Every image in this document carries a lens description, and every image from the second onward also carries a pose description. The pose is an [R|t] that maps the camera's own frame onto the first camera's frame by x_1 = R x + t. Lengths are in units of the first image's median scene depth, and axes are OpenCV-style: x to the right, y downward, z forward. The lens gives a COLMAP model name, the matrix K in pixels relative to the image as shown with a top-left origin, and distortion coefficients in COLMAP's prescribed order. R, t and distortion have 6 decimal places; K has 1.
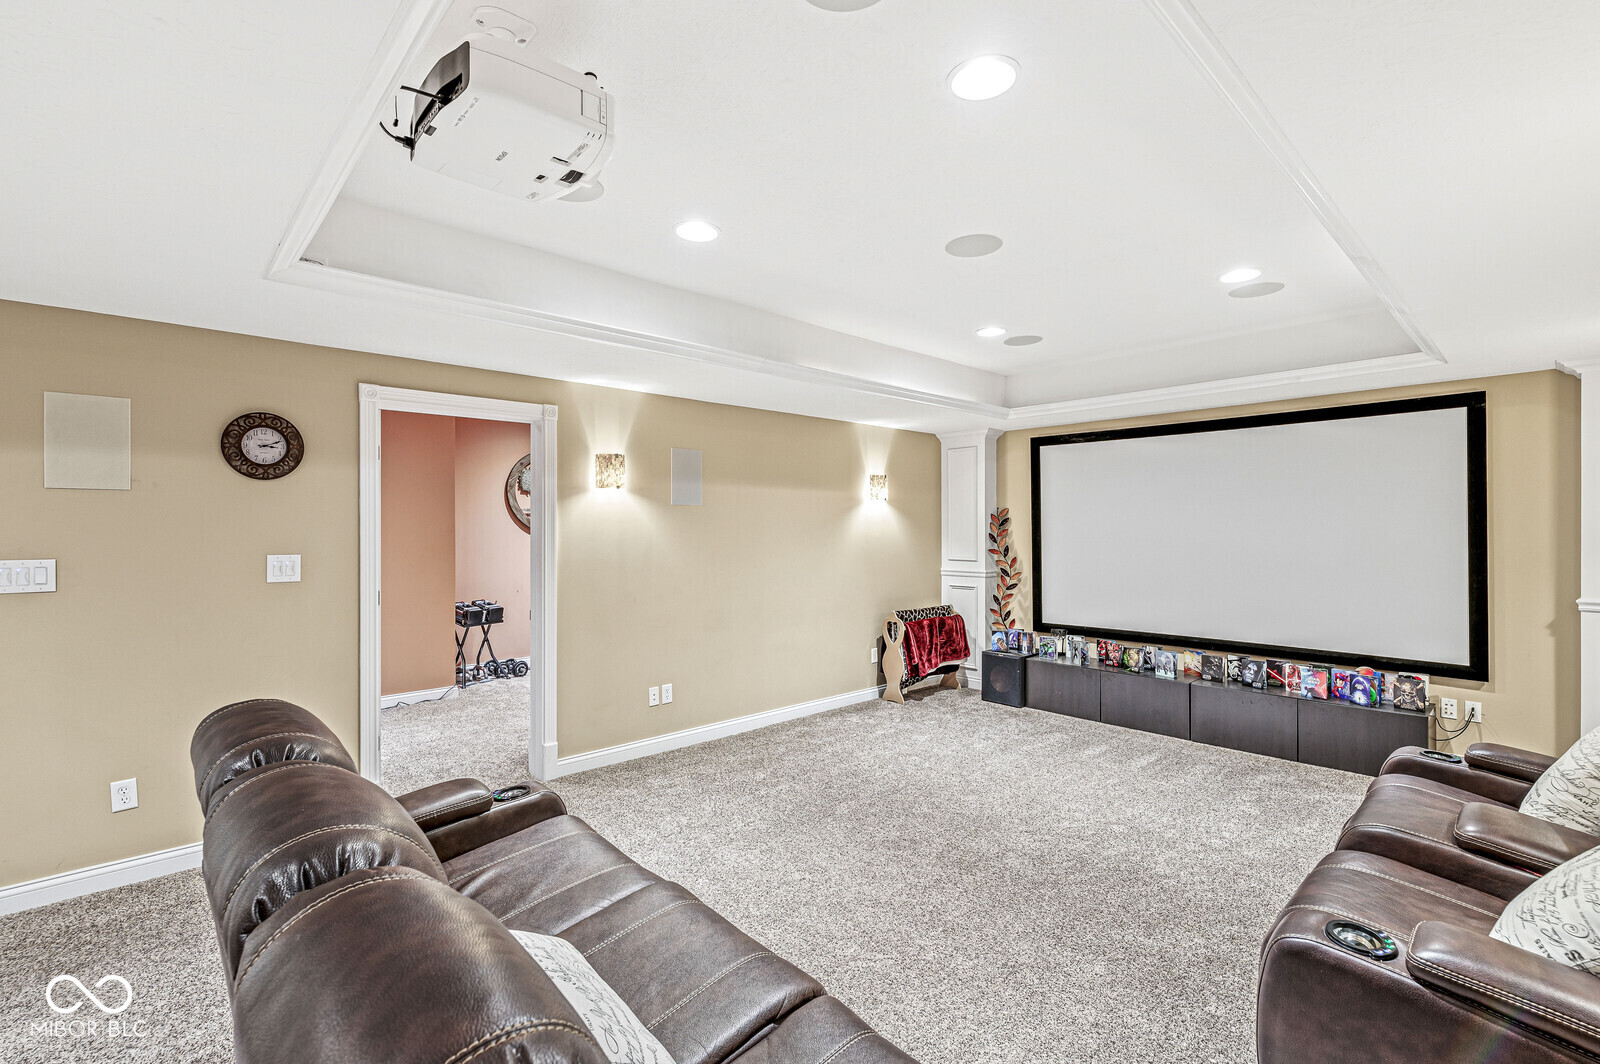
lens RADIAL K [[721.0, 0, 804.8], [0, 721.0, 523.7], [0, 0, 1]] dist [-0.000780, 0.000161]
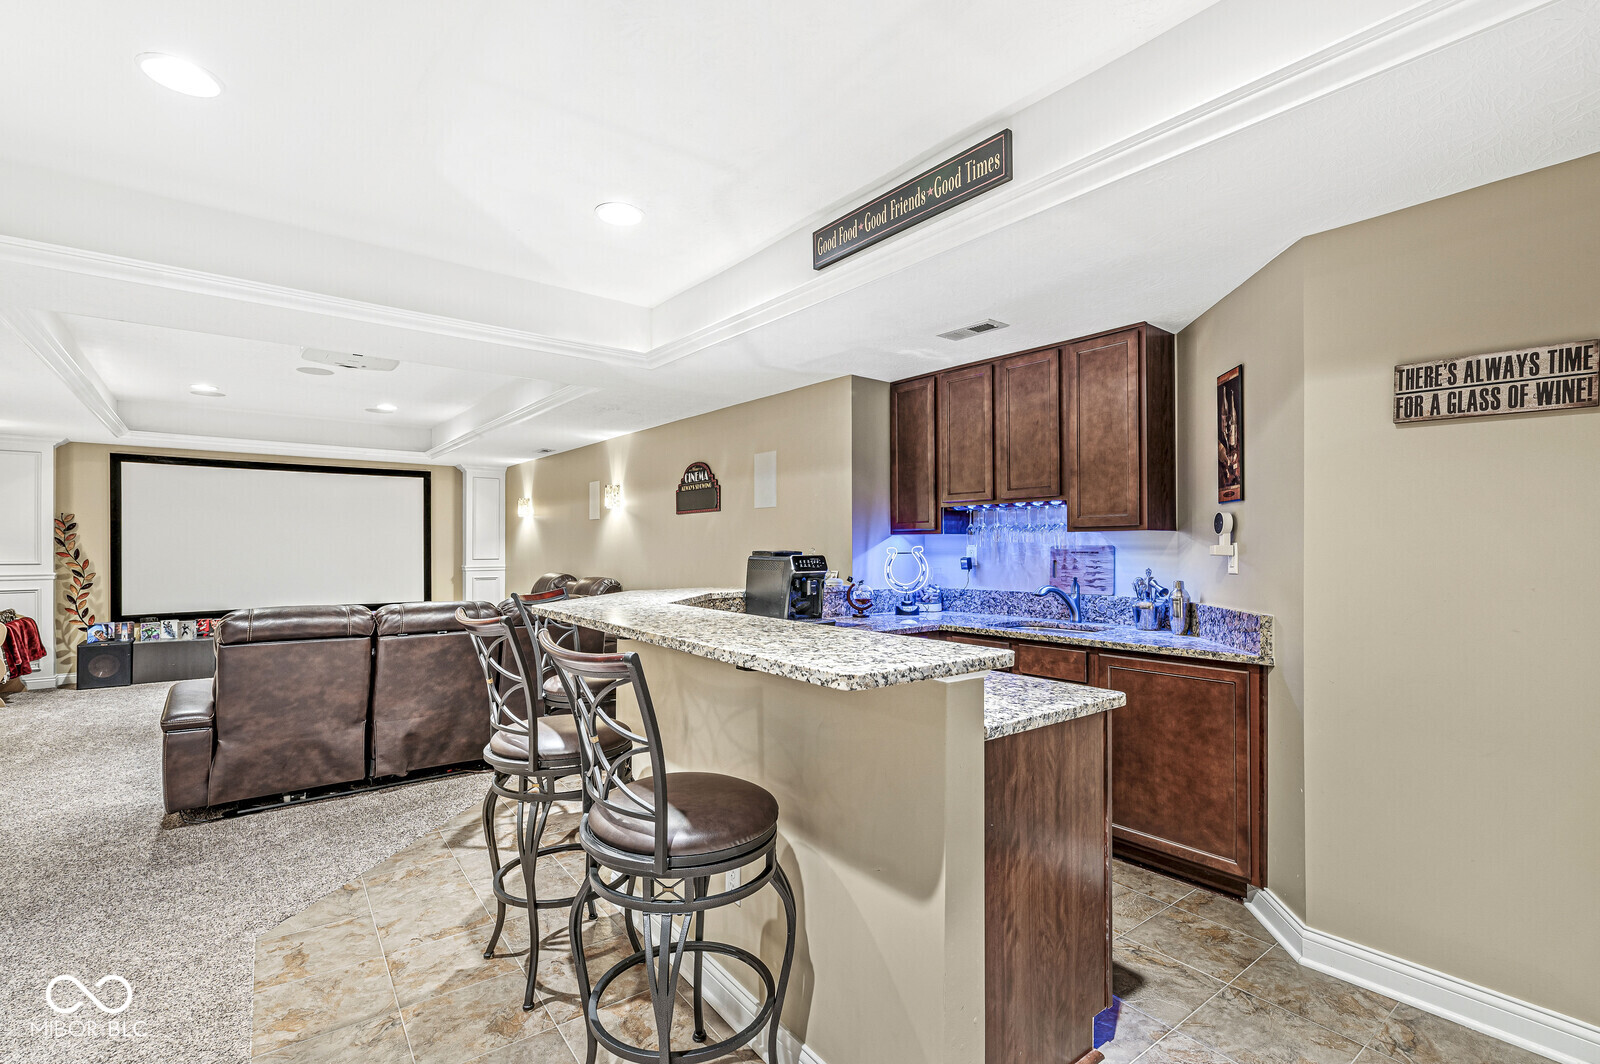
lens RADIAL K [[721.0, 0, 801.9], [0, 721.0, 544.4], [0, 0, 1]] dist [-0.000780, 0.000161]
pose [[0.073735, 0.003511, 0.997272, -0.762867], [-0.007062, 0.999971, -0.002998, 0.020513], [-0.997253, -0.006822, 0.073757, -0.170963]]
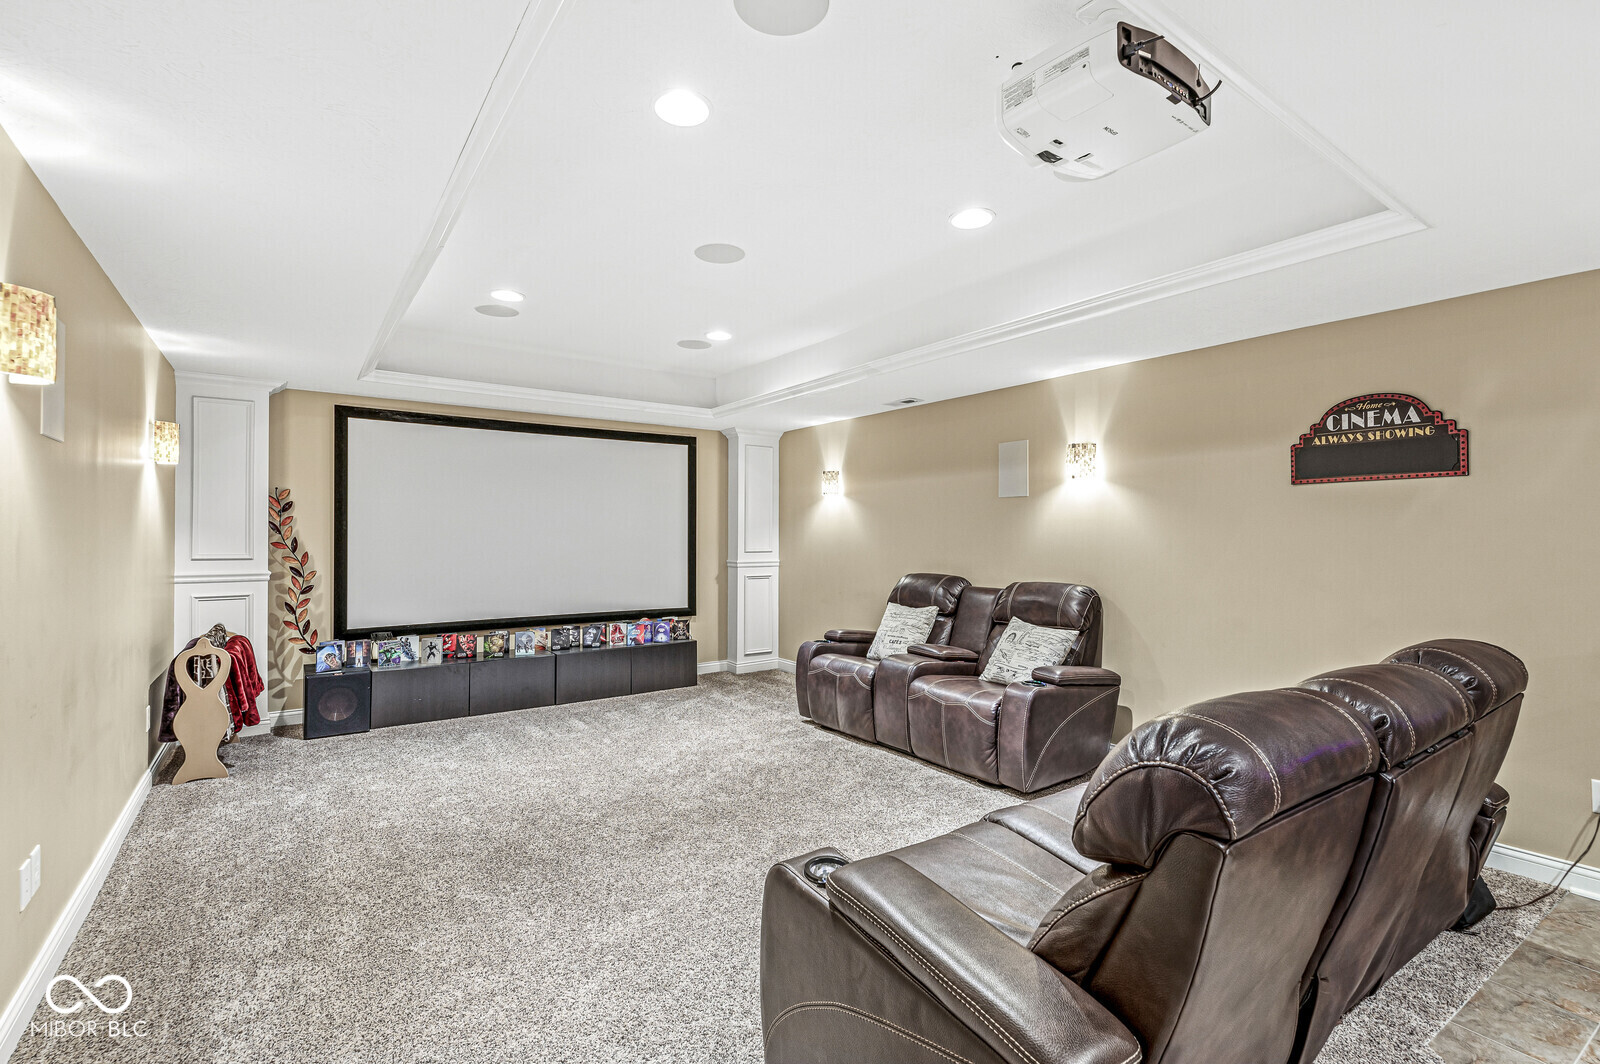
lens RADIAL K [[721.0, 0, 809.5], [0, 721.0, 529.2], [0, 0, 1]] dist [-0.000780, 0.000161]
pose [[0.126078, 0.007958, 0.991988, -0.444335], [-0.009808, 0.999929, -0.006775, 0.022829], [-0.991972, -0.008875, 0.126147, 0.380117]]
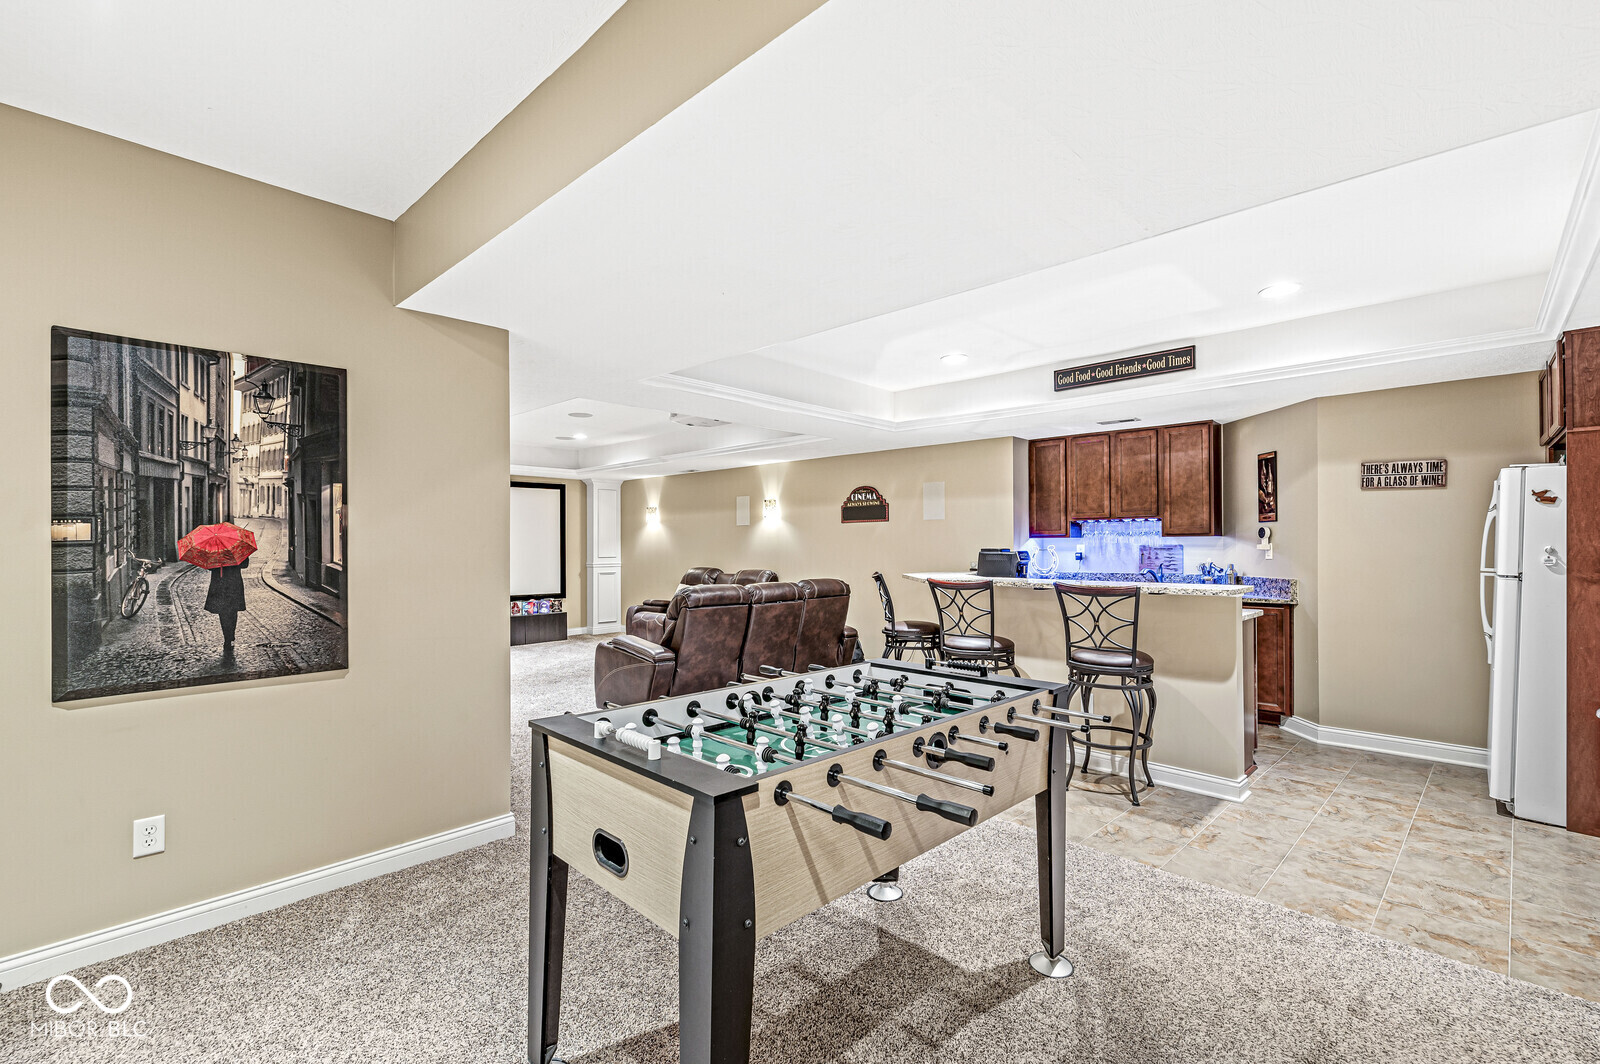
lens RADIAL K [[696.3, 0, 809.2], [0, 696.3, 543.3], [0, 0, 1]] dist [-0.002783, 0.000548]
pose [[-0.065067, 0.004449, 0.997871, -1.100944], [-0.003910, 0.999981, -0.004713, 0.022821], [-0.997873, -0.004208, -0.065049, 0.210621]]
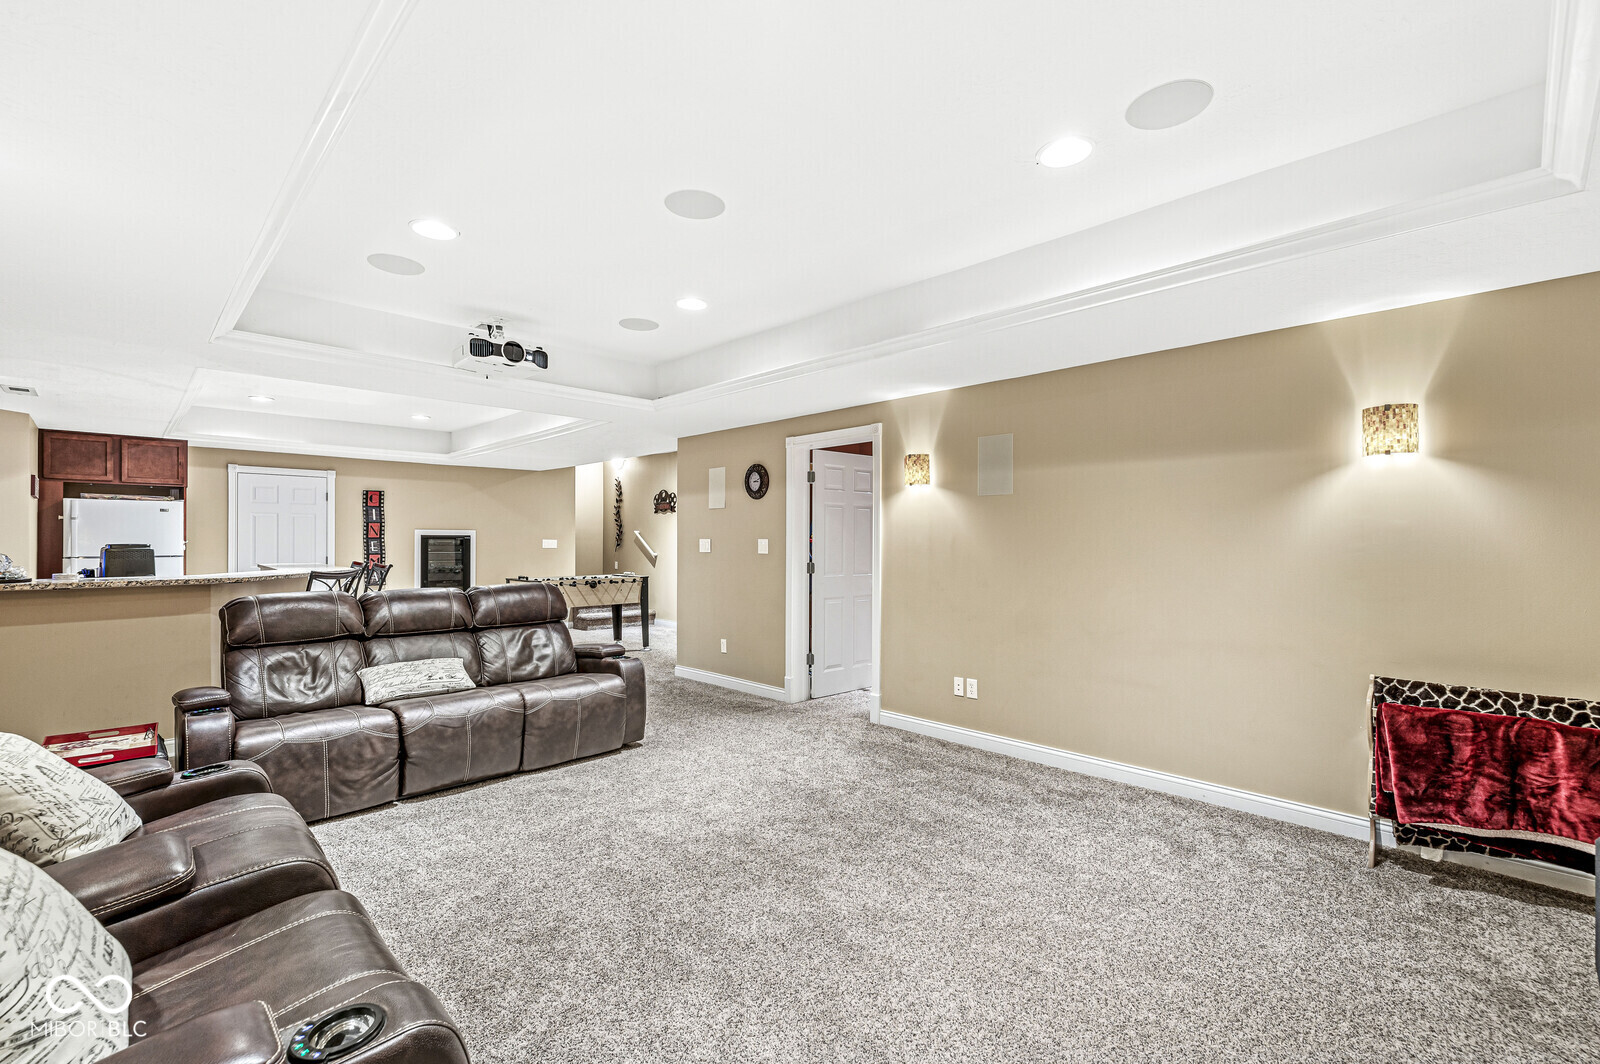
lens RADIAL K [[696.3, 0, 795.7], [0, 696.3, 531.1], [0, 0, 1]] dist [-0.002783, 0.000548]
pose [[0.012300, -0.010912, -0.999865, 0.594146], [0.007495, 0.999913, -0.010820, 0.023530], [0.999896, -0.007361, 0.012381, 0.589206]]
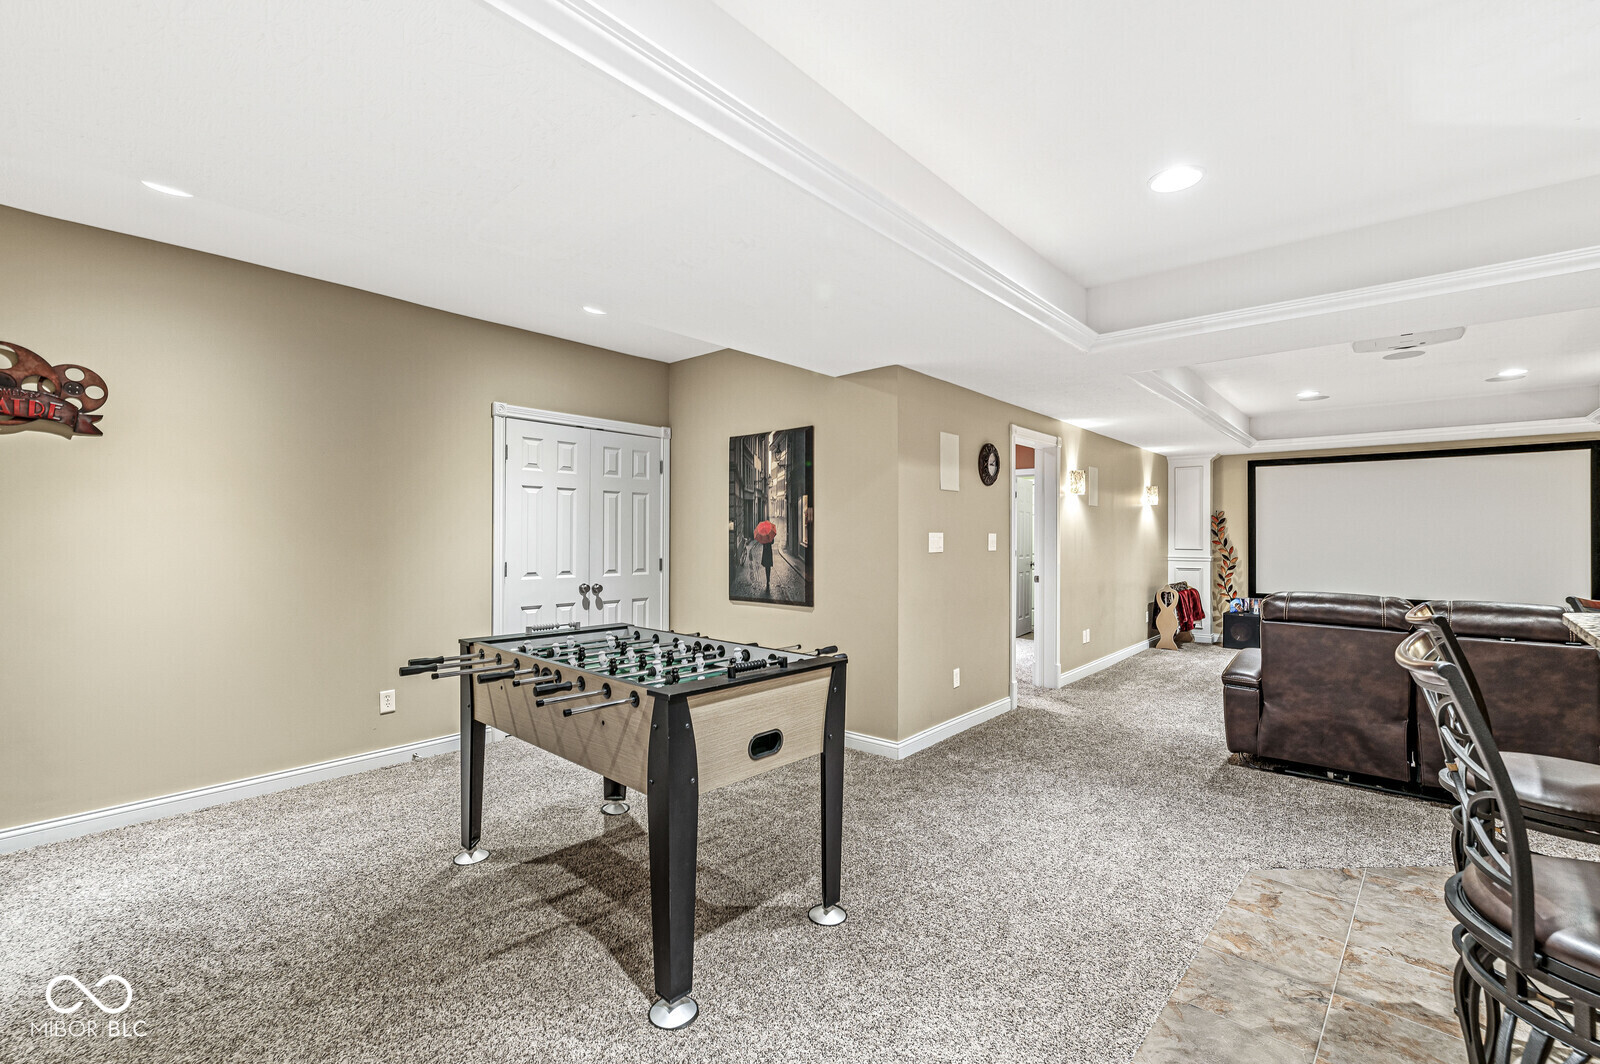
lens RADIAL K [[696.3, 0, 792.3], [0, 696.3, 533.6], [0, 0, 1]] dist [-0.002783, 0.000548]
pose [[0.995019, 0.005211, 0.099544, -0.726698], [-0.005710, 0.999973, 0.004725, 0.021348], [-0.099517, -0.005270, 0.995022, -0.262239]]
